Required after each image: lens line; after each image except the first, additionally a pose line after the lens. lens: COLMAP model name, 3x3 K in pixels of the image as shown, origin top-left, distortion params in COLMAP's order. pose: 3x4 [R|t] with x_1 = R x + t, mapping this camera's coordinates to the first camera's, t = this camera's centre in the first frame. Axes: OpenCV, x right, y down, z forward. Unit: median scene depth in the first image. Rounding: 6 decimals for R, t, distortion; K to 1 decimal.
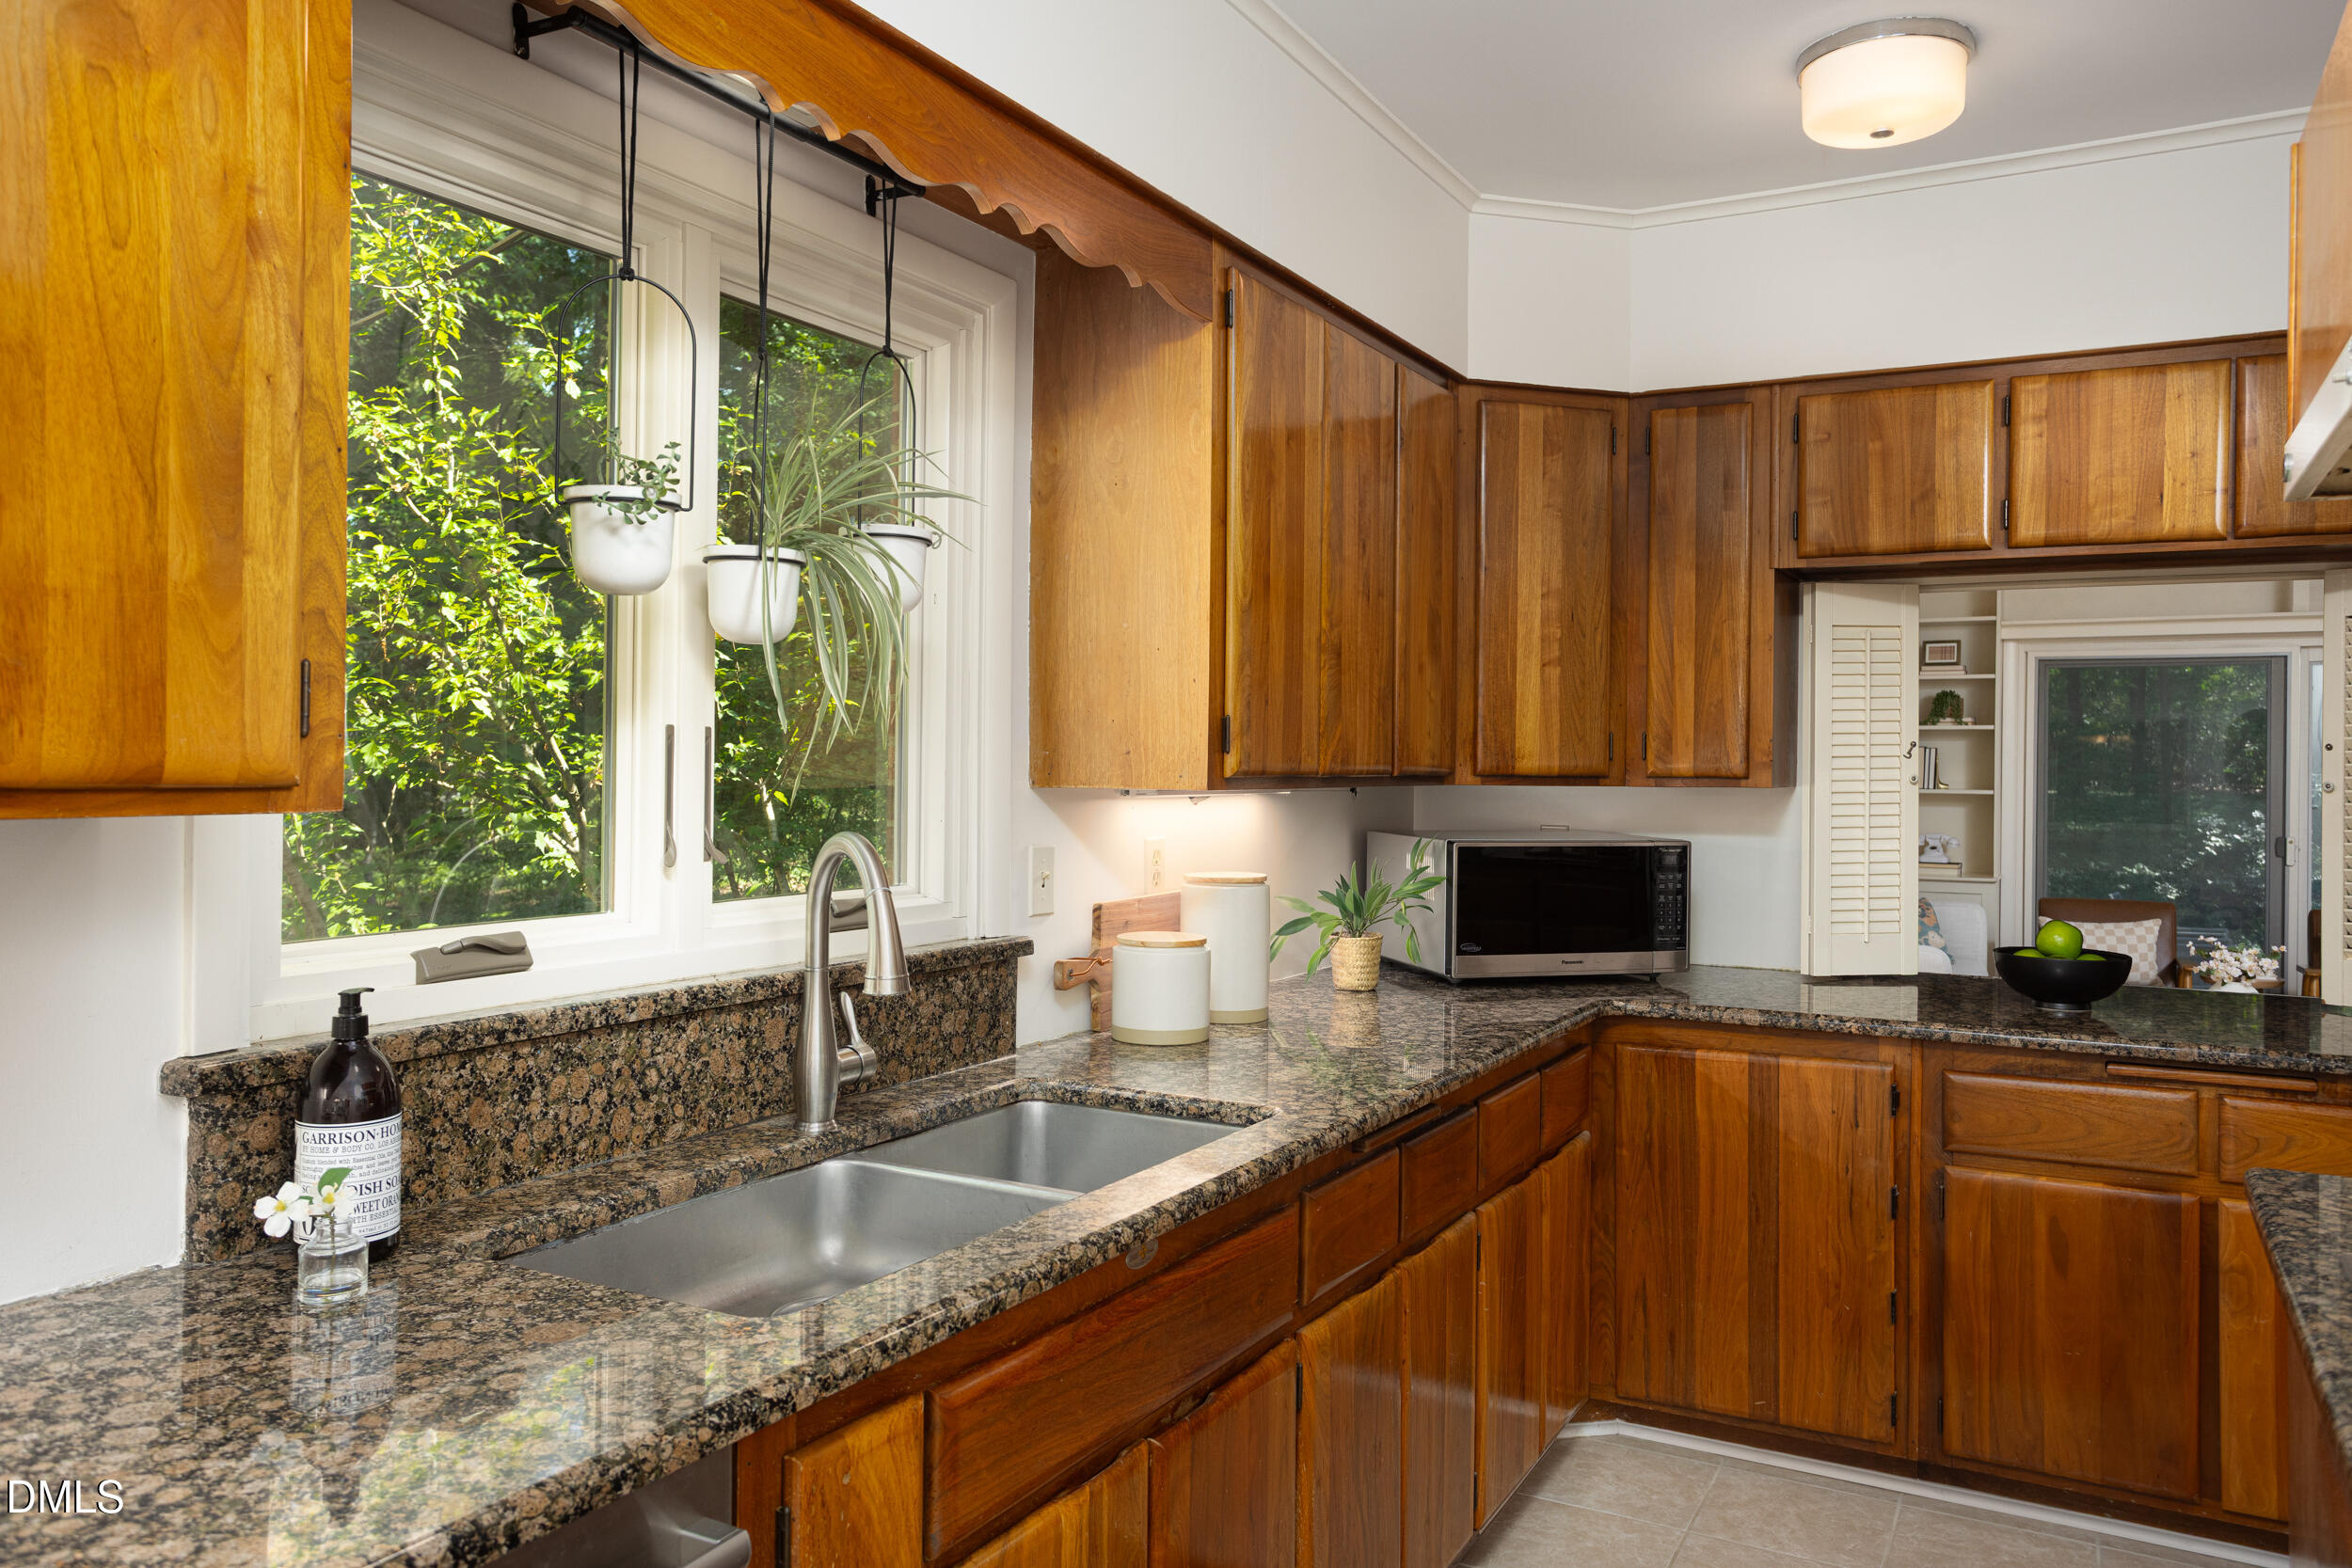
lens RADIAL K [[1705.2, 0, 1173.2], [0, 1705.2, 744.2], [0, 0, 1]] dist [0.001296, 0.003791]
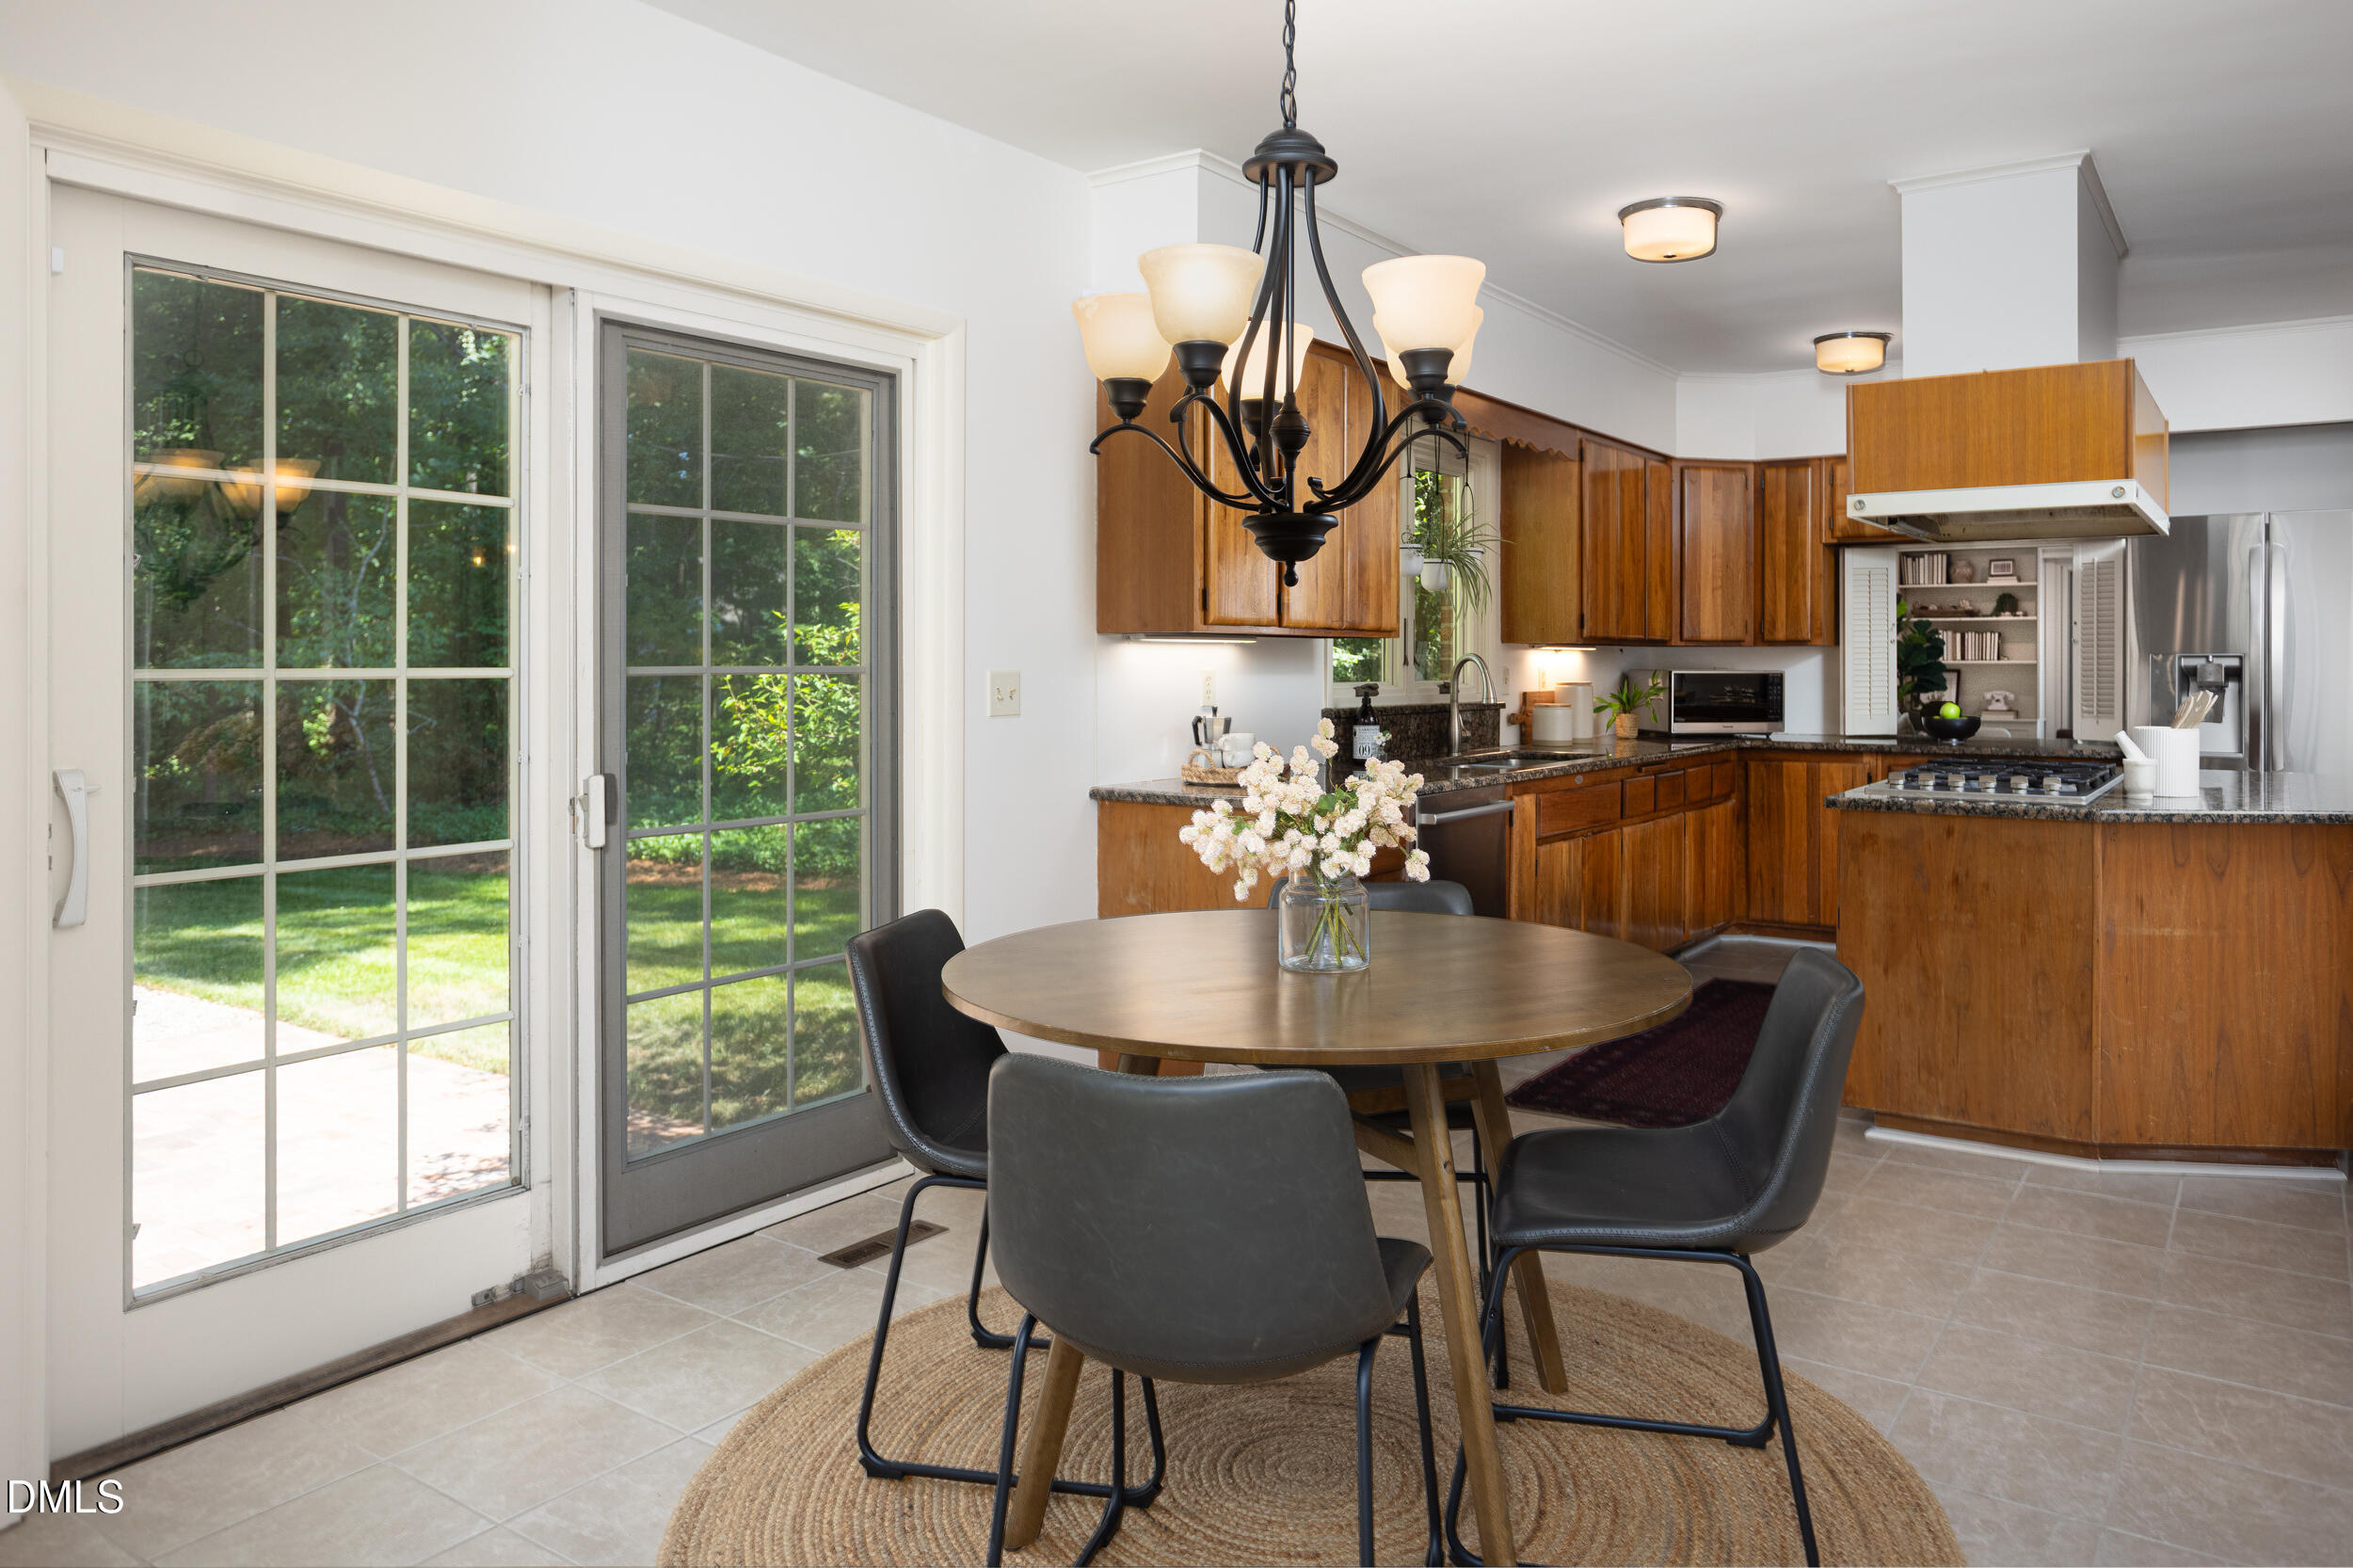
lens RADIAL K [[1554.1, 0, 1179.0], [0, 1554.1, 657.2], [0, 0, 1]] dist [-0.040312, -0.000796]
pose [[0.991244, -0.007655, -0.131819, -0.208866], [0.008667, 0.999937, 0.007104, 0.020451], [0.131756, -0.008184, 0.991248, -1.097578]]
